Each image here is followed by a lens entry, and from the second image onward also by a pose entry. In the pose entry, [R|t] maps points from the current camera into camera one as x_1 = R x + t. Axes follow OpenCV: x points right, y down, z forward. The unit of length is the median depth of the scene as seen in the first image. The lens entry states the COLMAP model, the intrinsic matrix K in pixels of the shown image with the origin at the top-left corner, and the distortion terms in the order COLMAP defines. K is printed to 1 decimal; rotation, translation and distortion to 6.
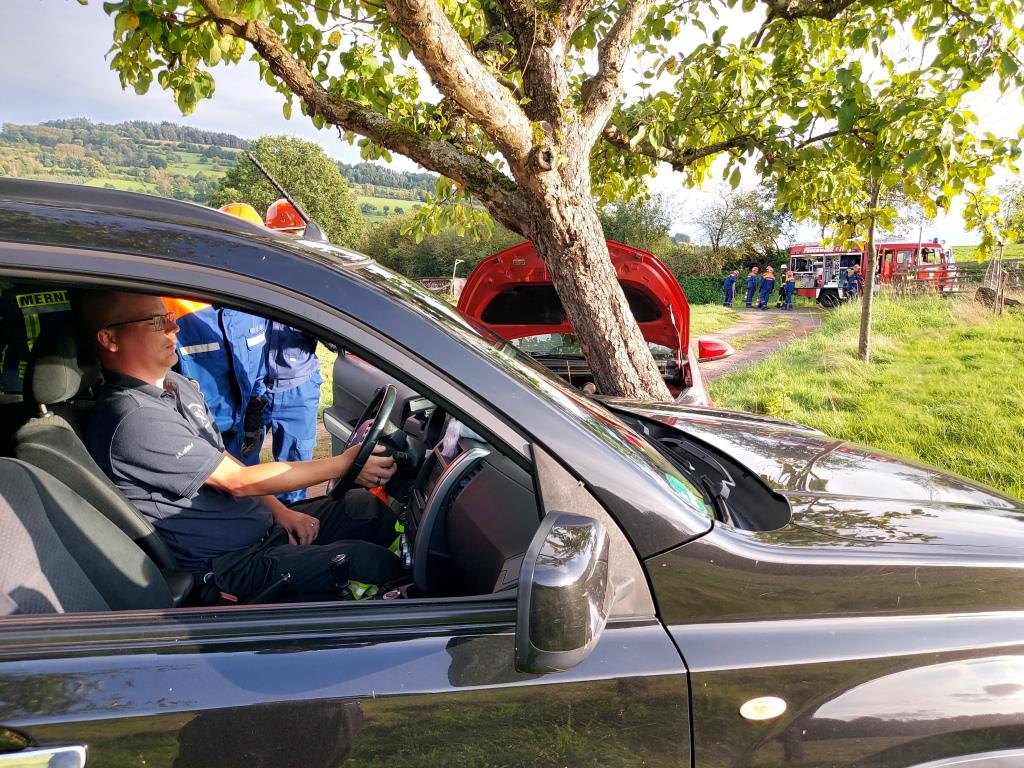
lens RADIAL K [[759.4, 0, 513.3], [0, 759.4, 382.3], [0, 0, 1]] dist [0.051401, -0.041346]
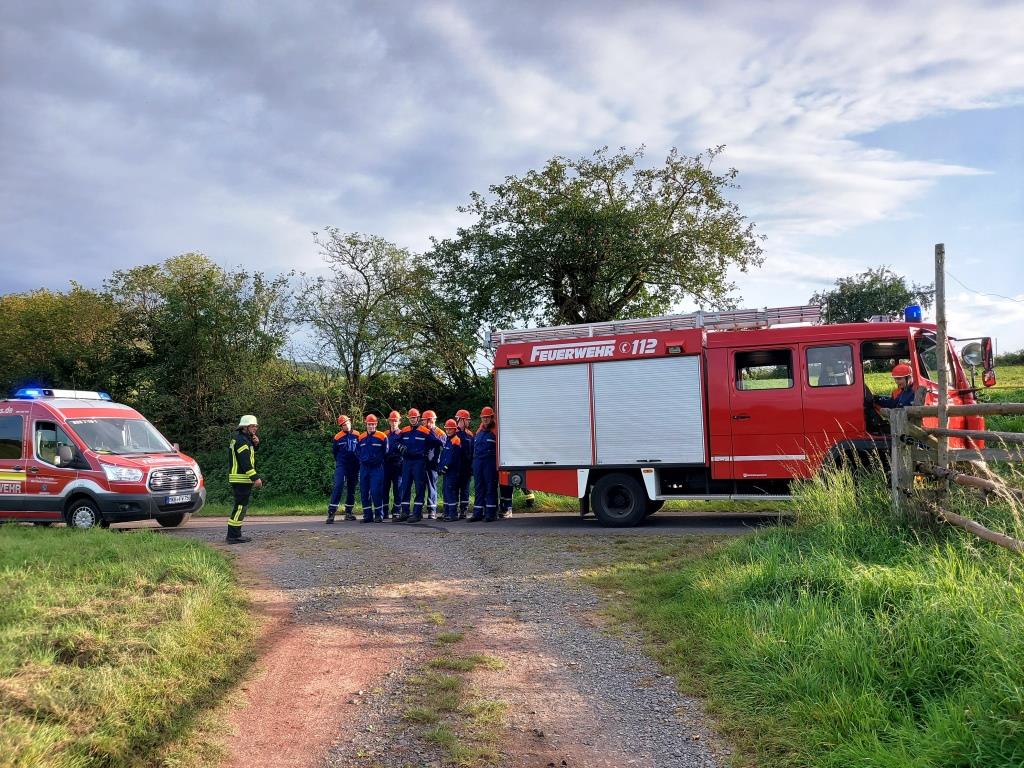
lens RADIAL K [[760.6, 0, 506.5], [0, 760.6, 420.3], [0, 0, 1]] dist [0.081584, -0.001046]
pose [[0.938970, -0.021484, 0.343326, 0.161735], [0.070610, 0.988833, -0.131235, -0.064412], [-0.336673, 0.147469, 0.930002, 0.444316]]
